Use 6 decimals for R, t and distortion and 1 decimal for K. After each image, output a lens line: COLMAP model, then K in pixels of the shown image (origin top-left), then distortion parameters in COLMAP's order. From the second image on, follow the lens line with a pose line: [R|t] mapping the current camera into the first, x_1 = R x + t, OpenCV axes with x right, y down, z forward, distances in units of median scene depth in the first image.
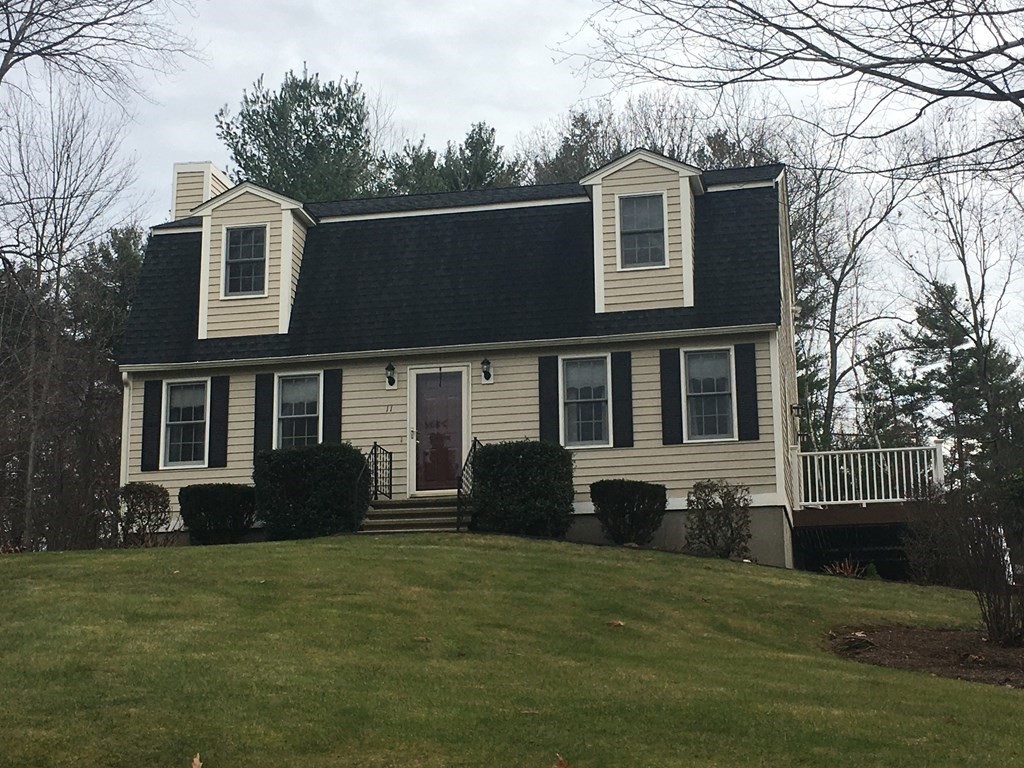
lens RADIAL K [[1743.6, 0, 512.0], [0, 1743.6, 384.0], [0, 0, 1]] dist [0.047307, 0.182302]
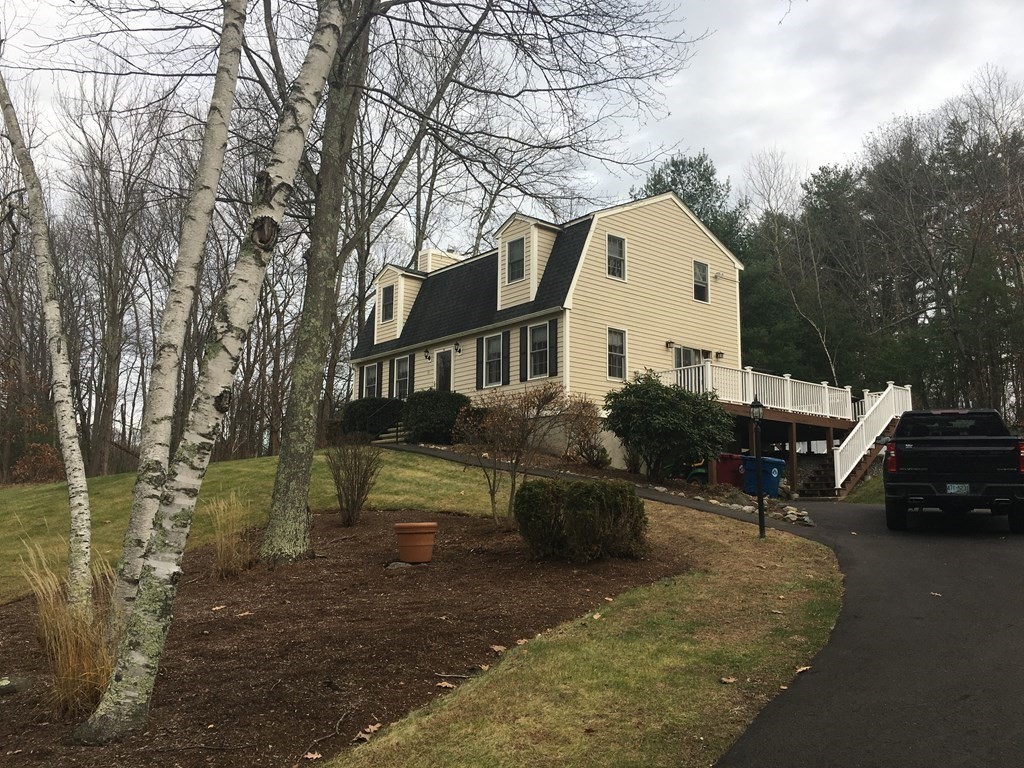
lens RADIAL K [[873.4, 0, 512.0], [0, 873.4, 384.0], [0, 0, 1]] dist [0.094845, -0.127415]
pose [[0.803752, -0.082484, -0.589219, 0.576904], [0.133194, 0.990153, 0.043079, -0.002634], [0.579864, -0.113105, 0.806824, 0.267348]]
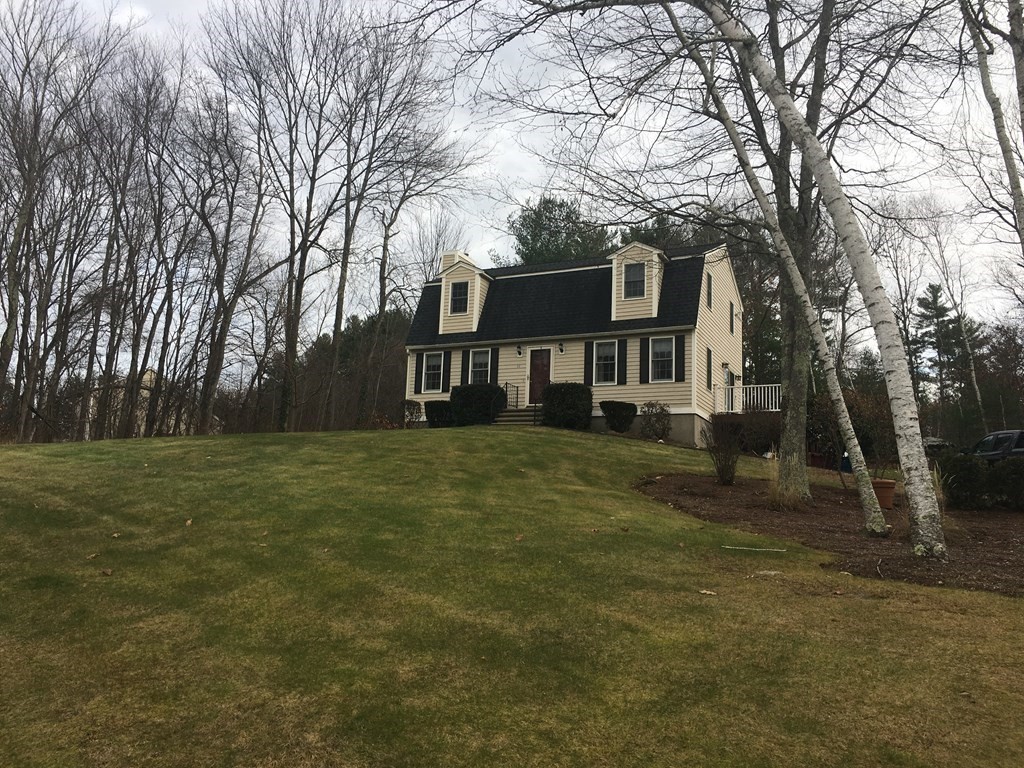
lens RADIAL K [[873.4, 0, 512.0], [0, 873.4, 384.0], [0, 0, 1]] dist [0.094845, -0.127415]
pose [[0.972454, 0.003386, -0.233072, 0.174764], [0.008628, 0.998686, 0.050506, -0.018574], [0.232937, -0.051126, 0.971147, -0.056685]]
